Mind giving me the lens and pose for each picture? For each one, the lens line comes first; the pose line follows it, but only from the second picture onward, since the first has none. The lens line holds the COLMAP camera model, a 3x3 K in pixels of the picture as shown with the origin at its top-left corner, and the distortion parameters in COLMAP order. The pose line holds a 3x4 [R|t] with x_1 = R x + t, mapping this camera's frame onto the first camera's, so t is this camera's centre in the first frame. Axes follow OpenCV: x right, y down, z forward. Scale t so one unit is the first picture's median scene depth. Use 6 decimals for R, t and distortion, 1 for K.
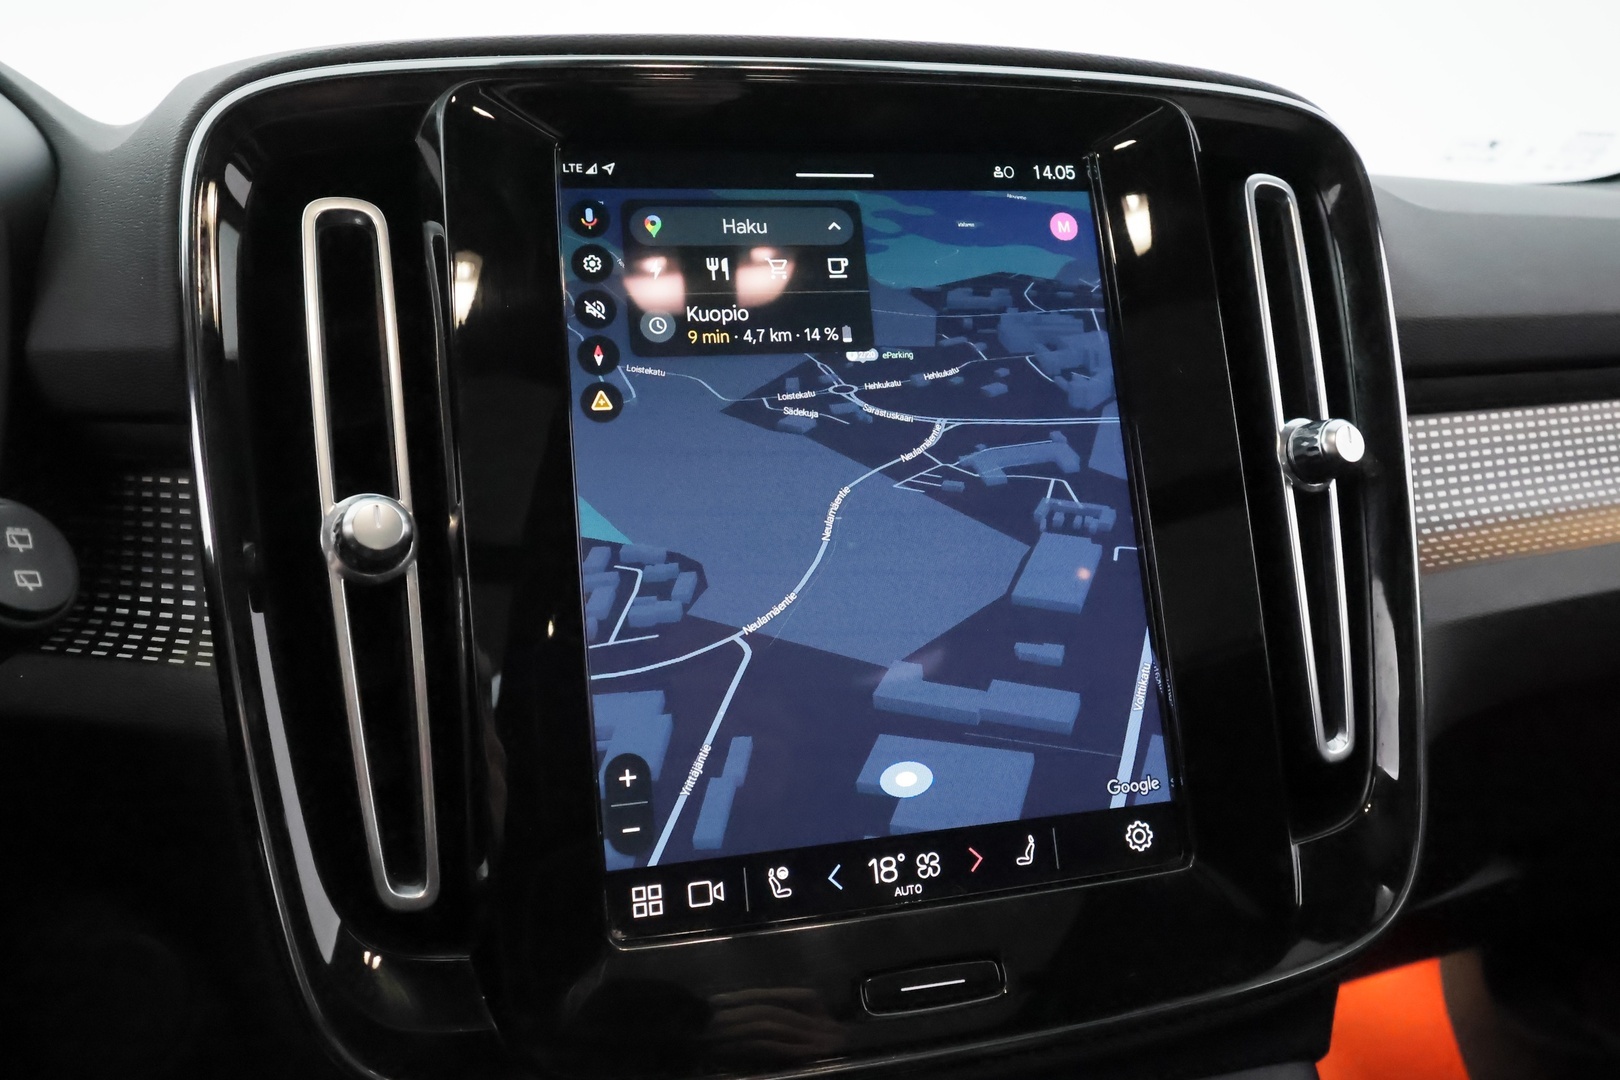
lens RADIAL K [[1119.3, 0, 806.2], [0, 1119.3, 539.0], [0, 0, 1]] dist [0.009302, -0.000682]
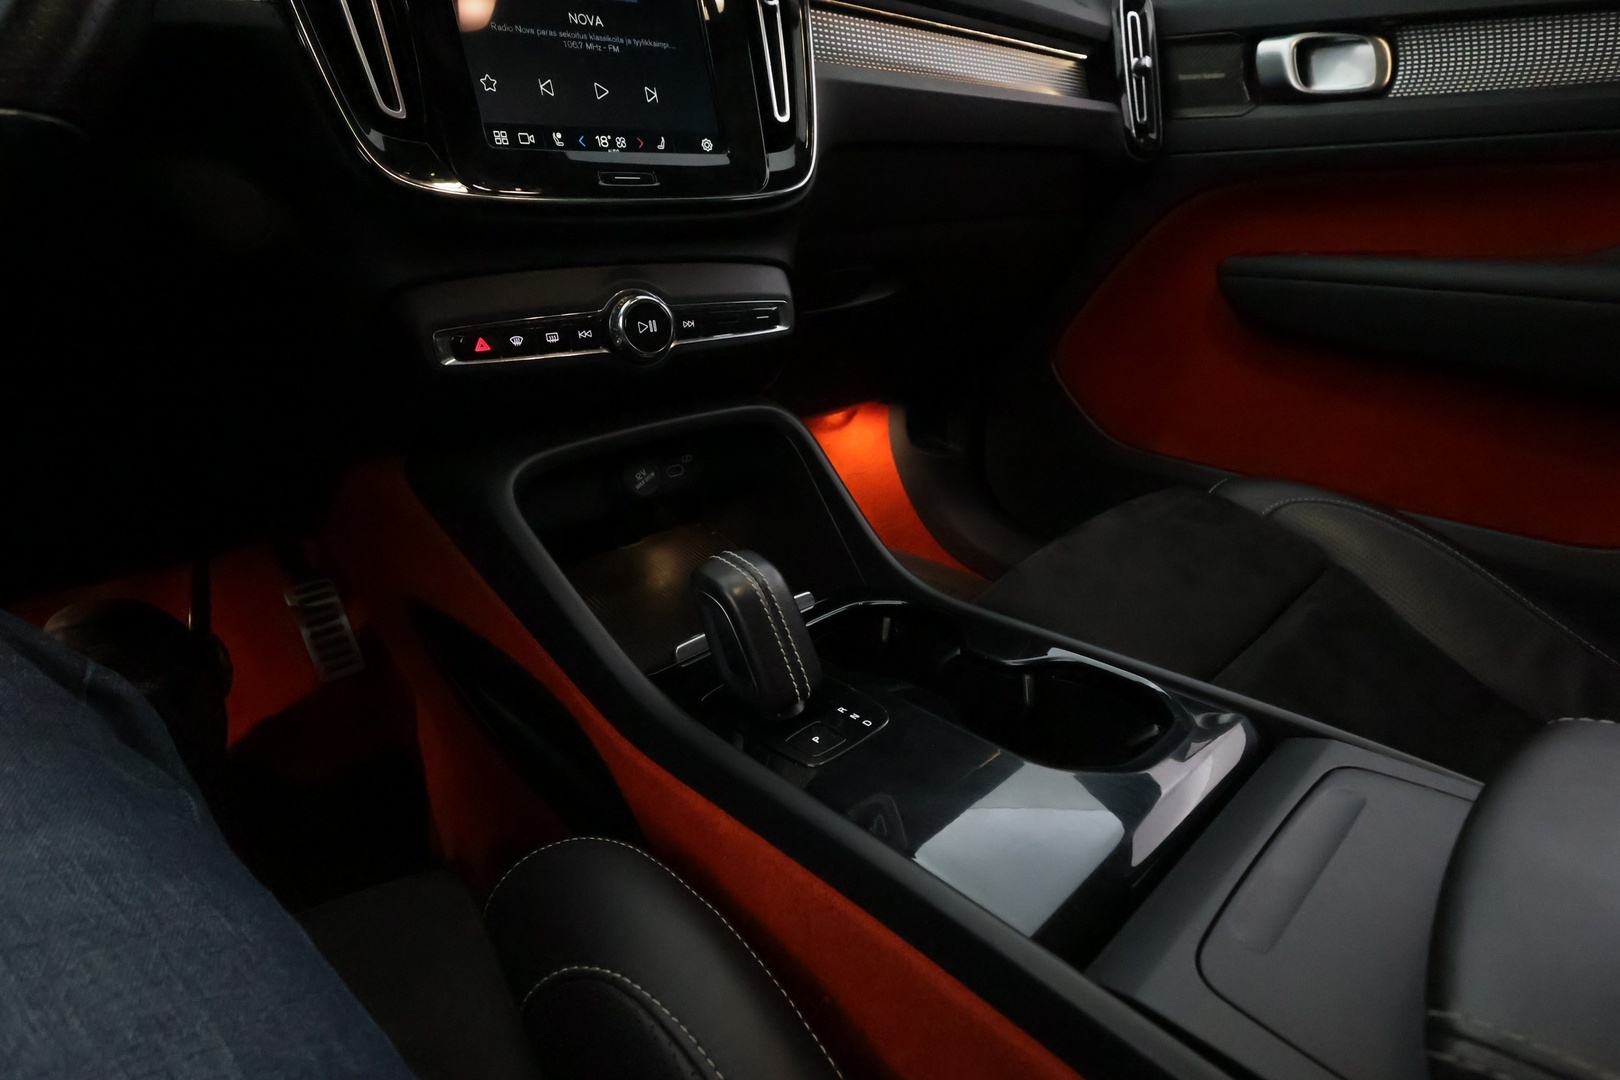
lens RADIAL K [[775.9, 0, 815.7], [0, 775.9, 550.2], [0, 0, 1]] dist [0.016067, -0.000943]
pose [[0.933665, -0.132877, 0.332585, -0.176130], [0.058747, 0.972870, 0.223769, 0.797447], [-0.353296, -0.189387, 0.916141, -0.864781]]
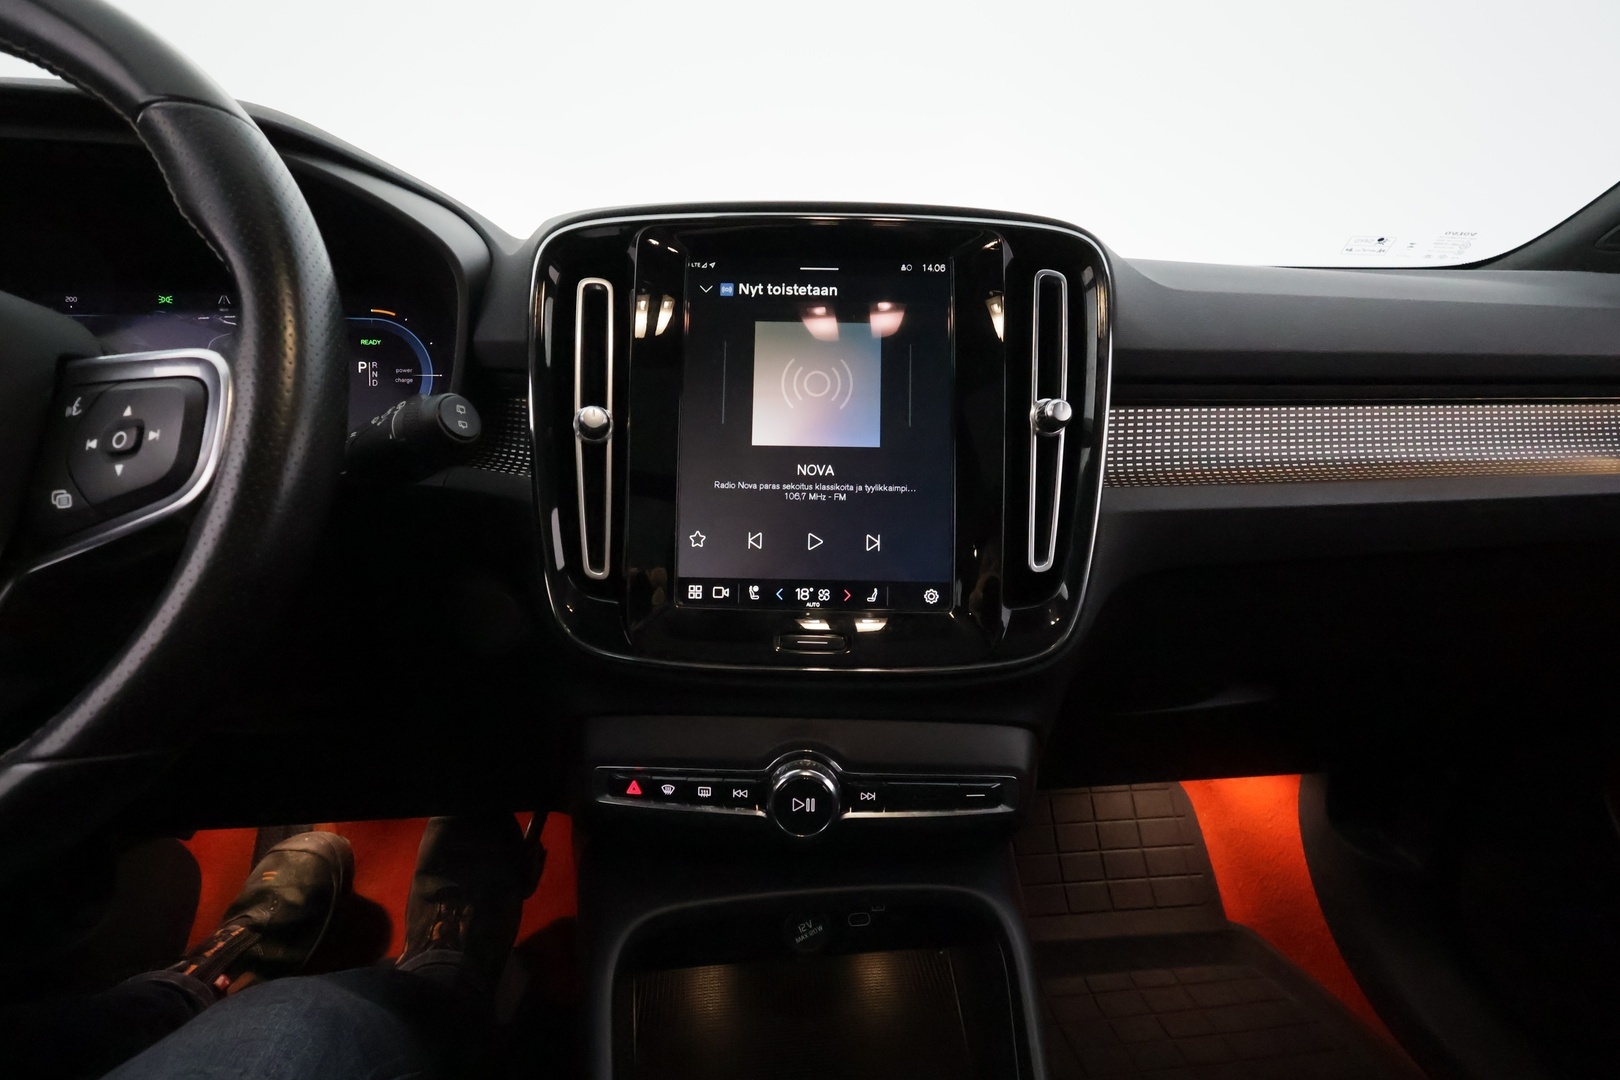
lens RADIAL K [[775.9, 0, 811.3], [0, 775.9, 531.8], [0, 0, 1]] dist [0.016067, -0.000943]
pose [[0.970114, 0.087127, -0.226469, 0.412228], [-0.079059, 0.995878, 0.044470, 0.106311], [0.229410, -0.025236, 0.973003, -0.454149]]
